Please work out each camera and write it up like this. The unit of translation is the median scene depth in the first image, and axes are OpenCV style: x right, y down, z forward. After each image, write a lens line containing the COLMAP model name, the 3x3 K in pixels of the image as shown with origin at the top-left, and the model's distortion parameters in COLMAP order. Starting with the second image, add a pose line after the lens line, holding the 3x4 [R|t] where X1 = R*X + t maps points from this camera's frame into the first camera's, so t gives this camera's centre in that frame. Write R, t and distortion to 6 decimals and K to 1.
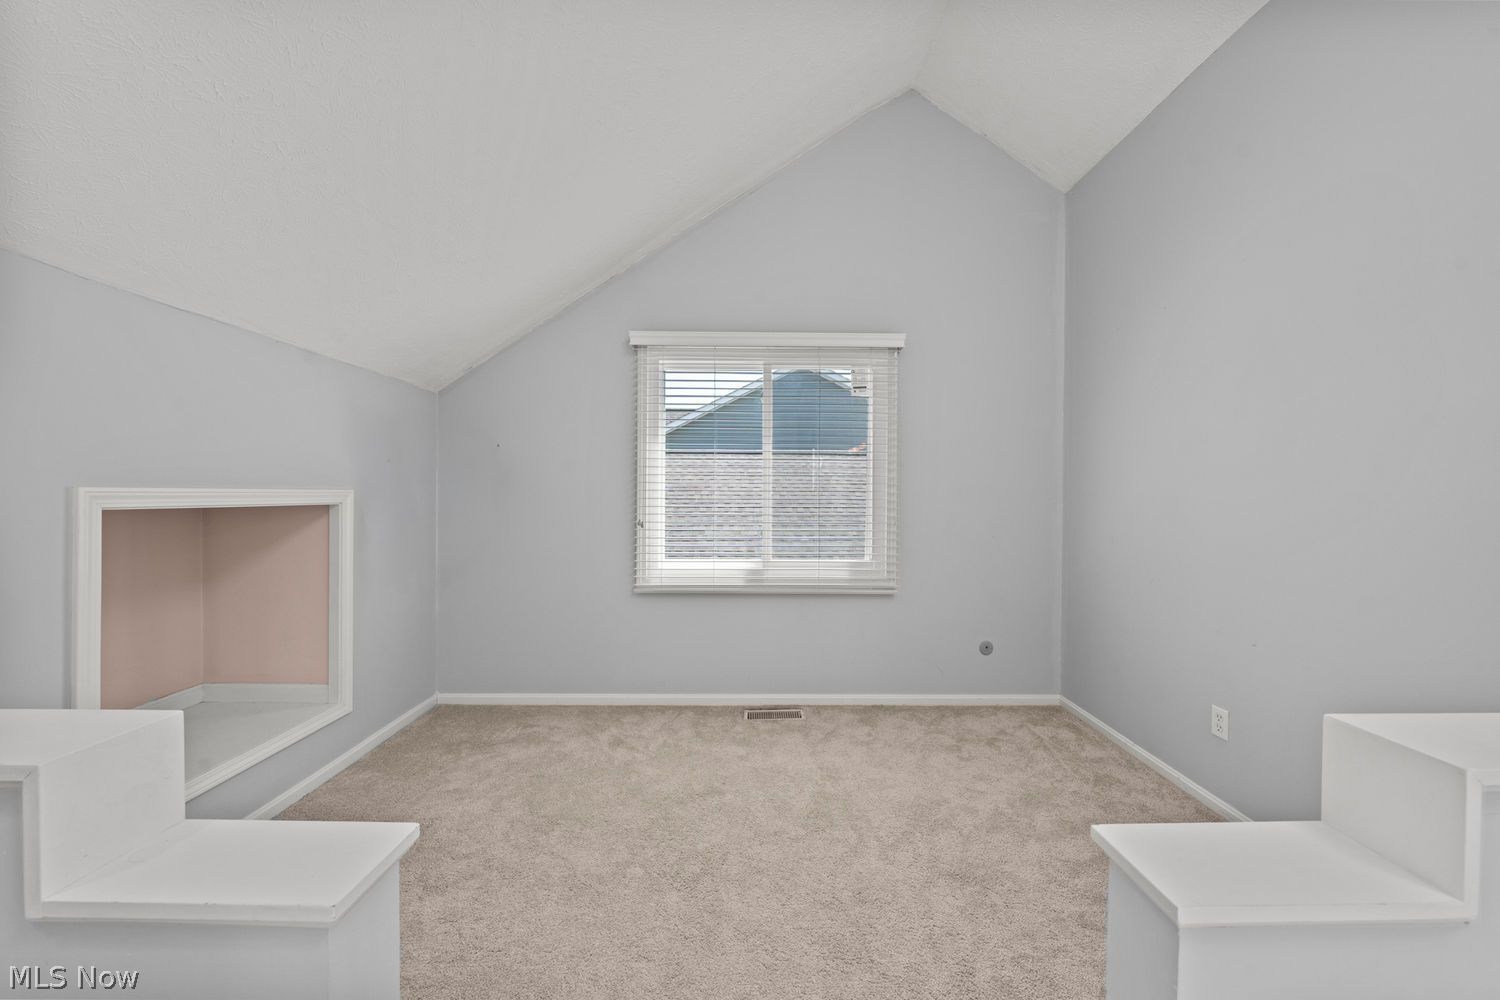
lens RADIAL K [[560.4, 0, 755.4], [0, 560.4, 503.4], [0, 0, 1]] dist [0.001203, 0.000136]
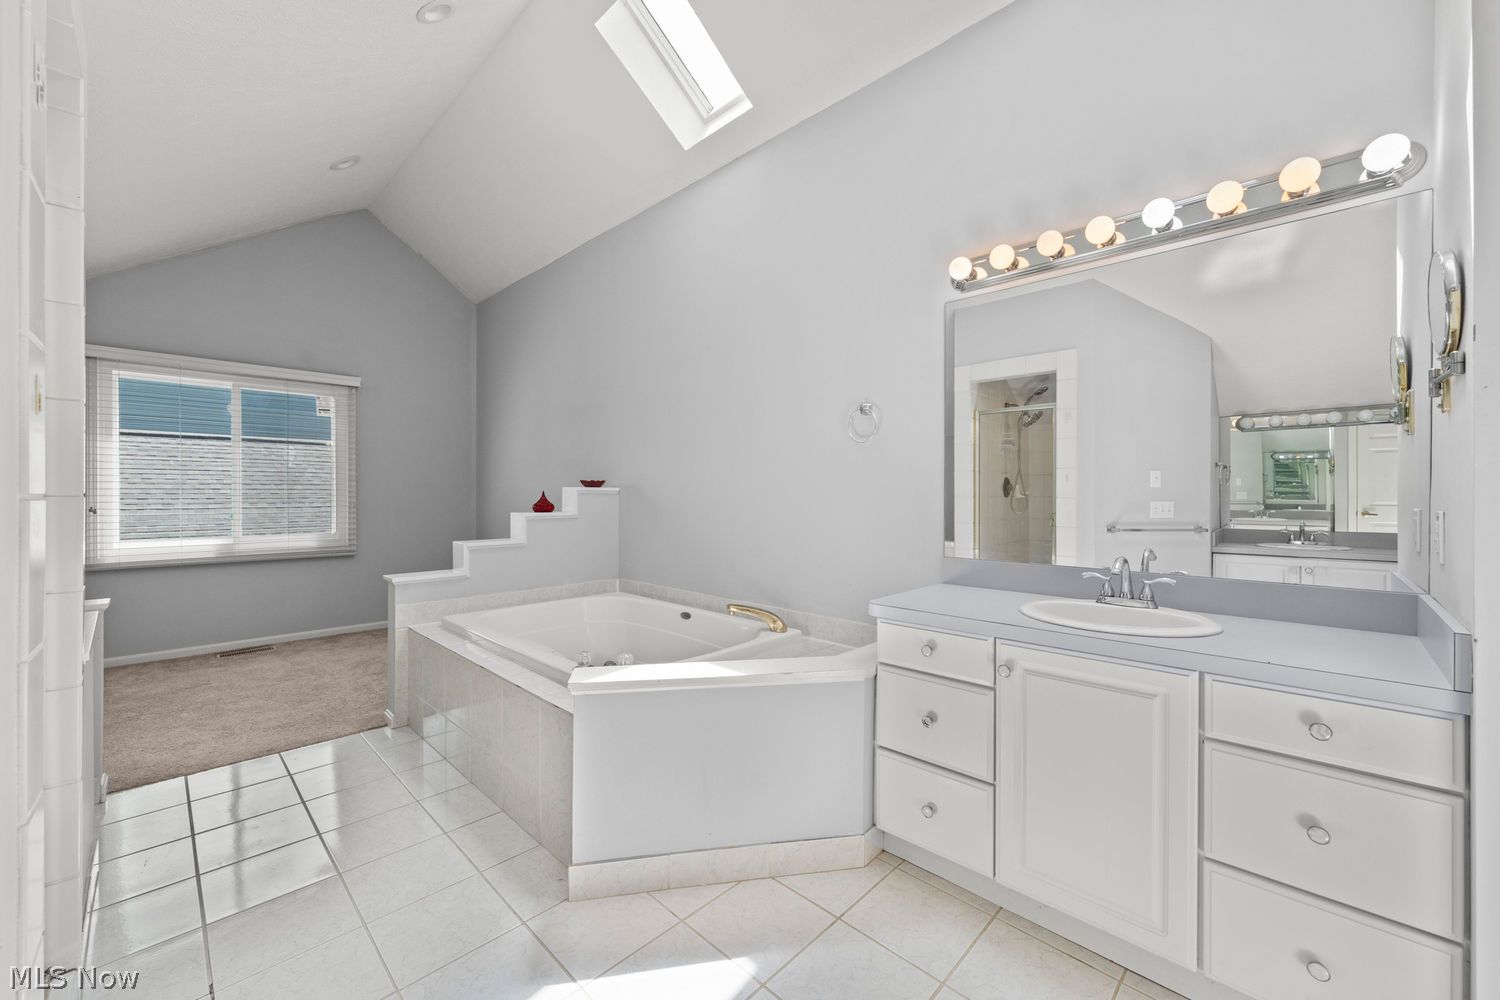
lens RADIAL K [[607.9, 0, 763.0], [0, 607.9, 499.4], [0, 0, 1]] dist [0.000571, -0.000230]
pose [[0.714584, -0.006391, 0.699521, -0.098276], [0.007323, 0.999972, 0.001655, 0.023414], [-0.699512, 0.003940, 0.714610, -0.871677]]
